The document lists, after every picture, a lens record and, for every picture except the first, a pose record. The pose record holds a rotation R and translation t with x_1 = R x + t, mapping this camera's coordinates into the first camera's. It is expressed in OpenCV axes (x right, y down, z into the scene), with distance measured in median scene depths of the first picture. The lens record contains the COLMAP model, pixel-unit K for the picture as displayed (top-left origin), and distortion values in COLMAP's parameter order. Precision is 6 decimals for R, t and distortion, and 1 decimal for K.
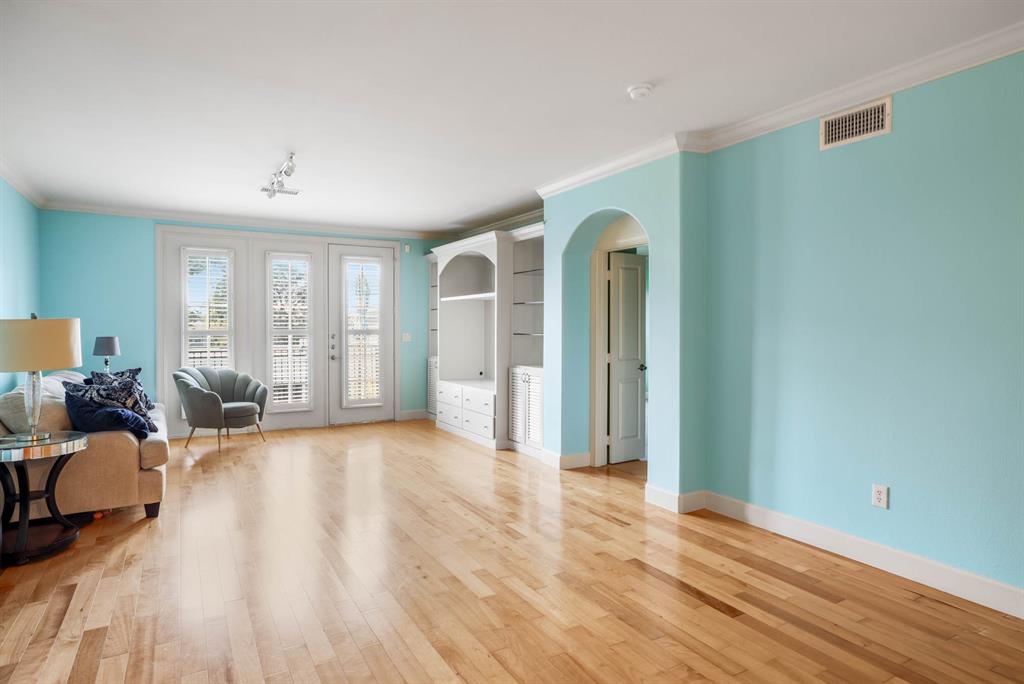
lens RADIAL K [[579.5, 0, 510.4], [0, 579.5, 325.2], [0, 0, 1]] dist [-0.042222, 0.041499]
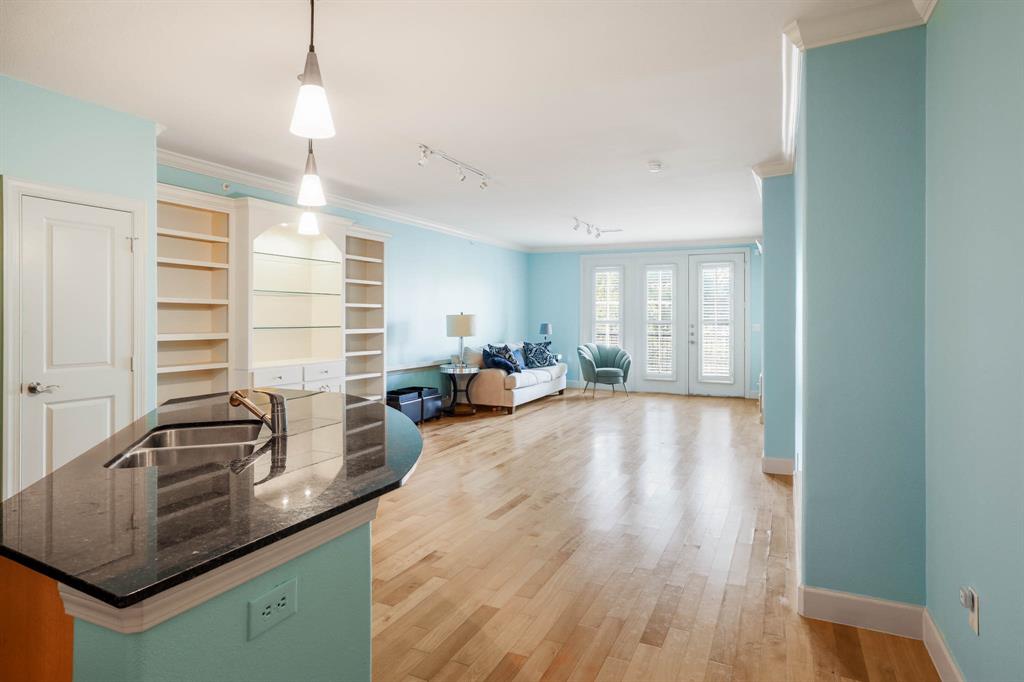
lens RADIAL K [[579.5, 0, 510.4], [0, 579.5, 324.2], [0, 0, 1]] dist [-0.042222, 0.041499]
pose [[0.566926, 0.013268, -0.823662, 0.669938], [-0.002223, 0.999891, 0.014577, -0.003624], [0.823766, -0.006433, 0.566894, -0.090072]]
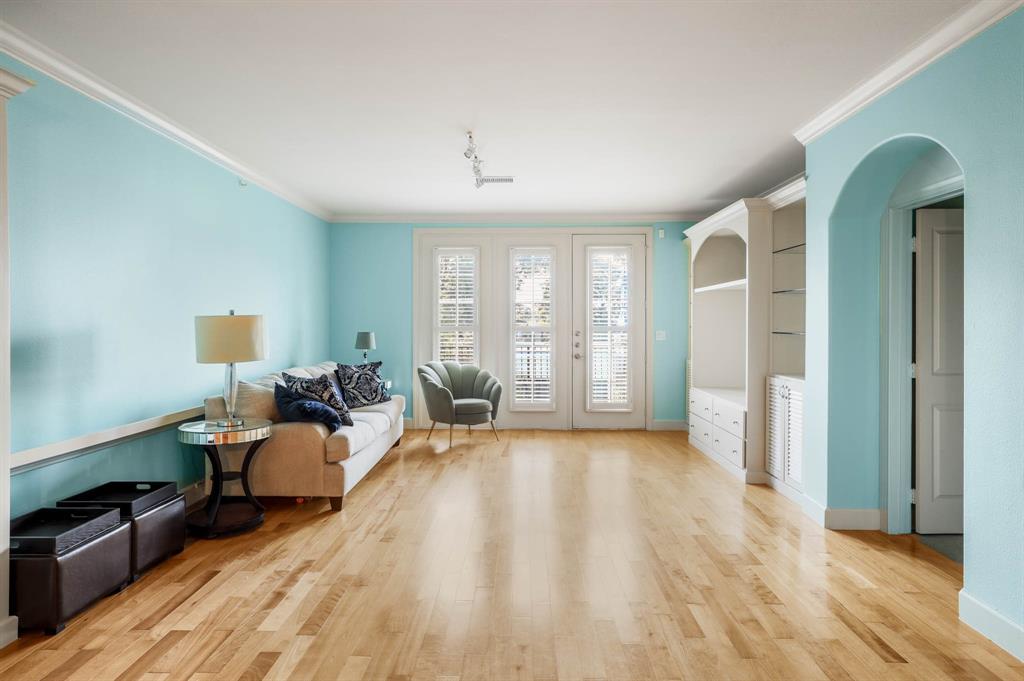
lens RADIAL K [[579.5, 0, 510.4], [0, 579.5, 323.7], [0, 0, 1]] dist [-0.042222, 0.041499]
pose [[0.854256, 0.001017, -0.519852, 0.108177], [0.000122, 0.999998, 0.002157, 0.001732], [0.519853, -0.001906, 0.854253, 0.188957]]
